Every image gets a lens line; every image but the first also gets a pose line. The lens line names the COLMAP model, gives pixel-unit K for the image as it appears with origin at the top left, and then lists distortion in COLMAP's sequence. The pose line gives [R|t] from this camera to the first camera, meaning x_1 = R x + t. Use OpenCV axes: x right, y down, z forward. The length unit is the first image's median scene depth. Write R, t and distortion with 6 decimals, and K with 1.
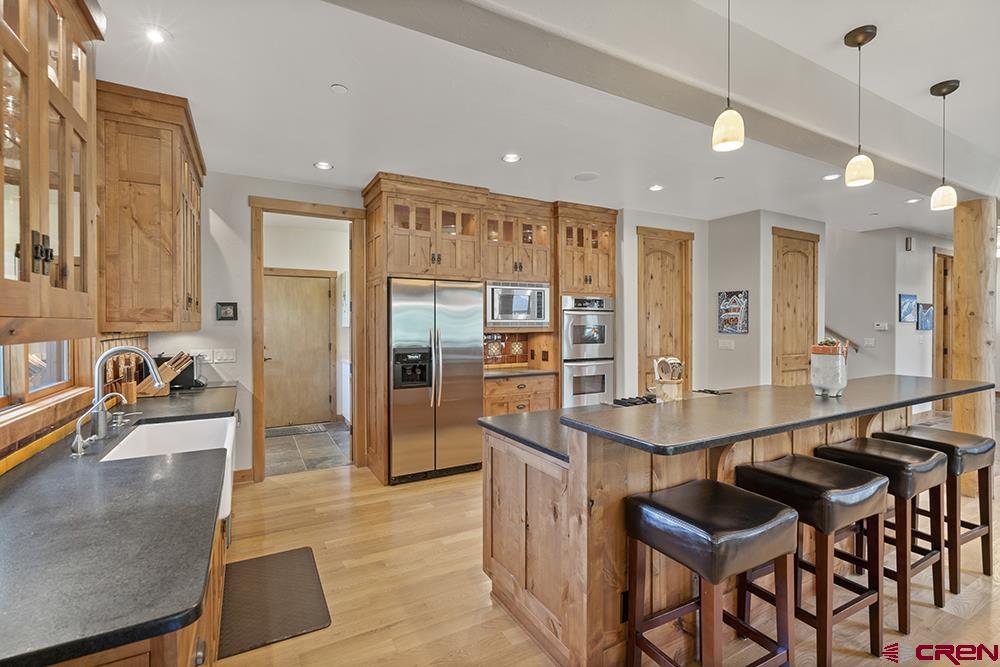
lens RADIAL K [[455.4, 0, 496.7], [0, 455.4, 326.2], [0, 0, 1]] dist [-0.004601, 0.002955]
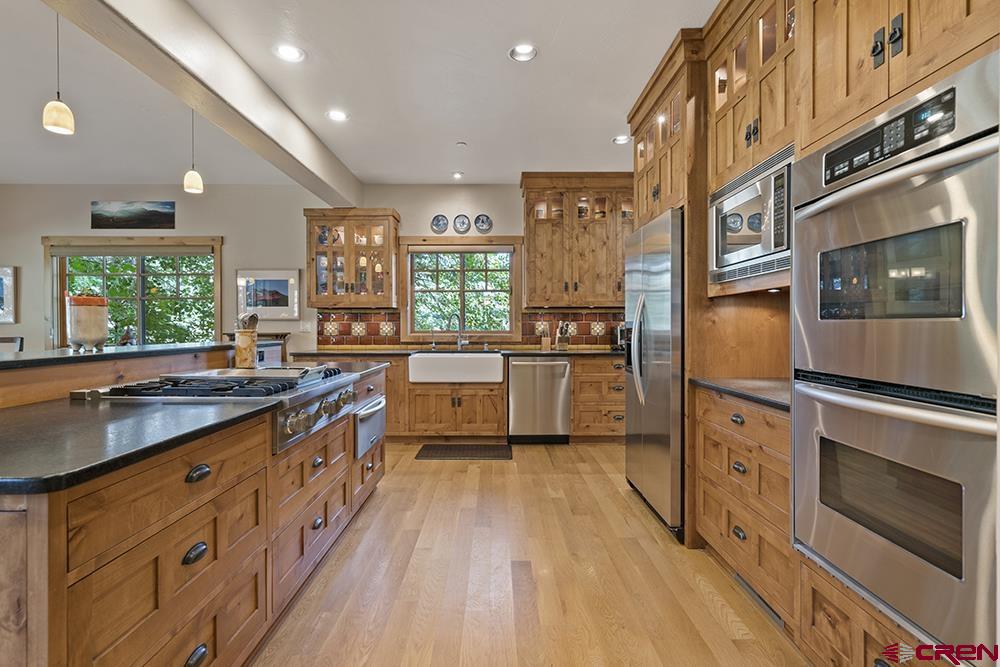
lens RADIAL K [[474.1, 0, 482.8], [0, 474.1, 328.8], [0, 0, 1]] dist [0.001651, 0.000746]
pose [[-0.494242, 0.010093, -0.869266, 0.595472], [0.000152, 0.999934, 0.011523, 0.047067], [0.869324, 0.005563, -0.494211, 1.094359]]
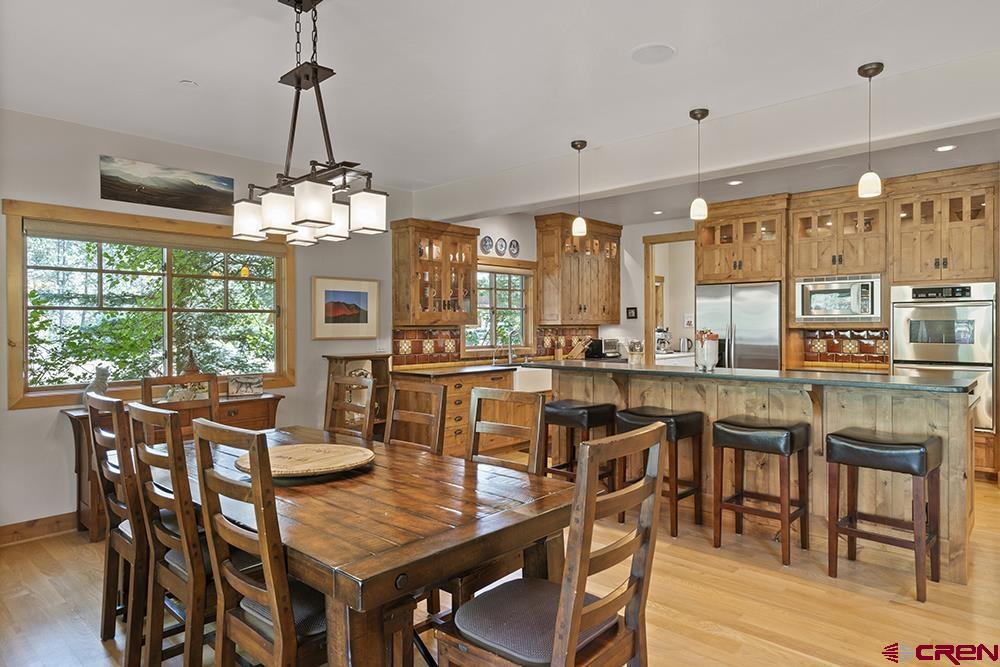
lens RADIAL K [[591.2, 0, 494.0], [0, 591.2, 328.1], [0, 0, 1]] dist [0.007826, 0.001741]
pose [[0.287103, 0.006310, -0.957879, 1.127999], [-0.000801, 0.999980, 0.006347, 0.006481], [0.957899, -0.001055, 0.287102, -0.051869]]
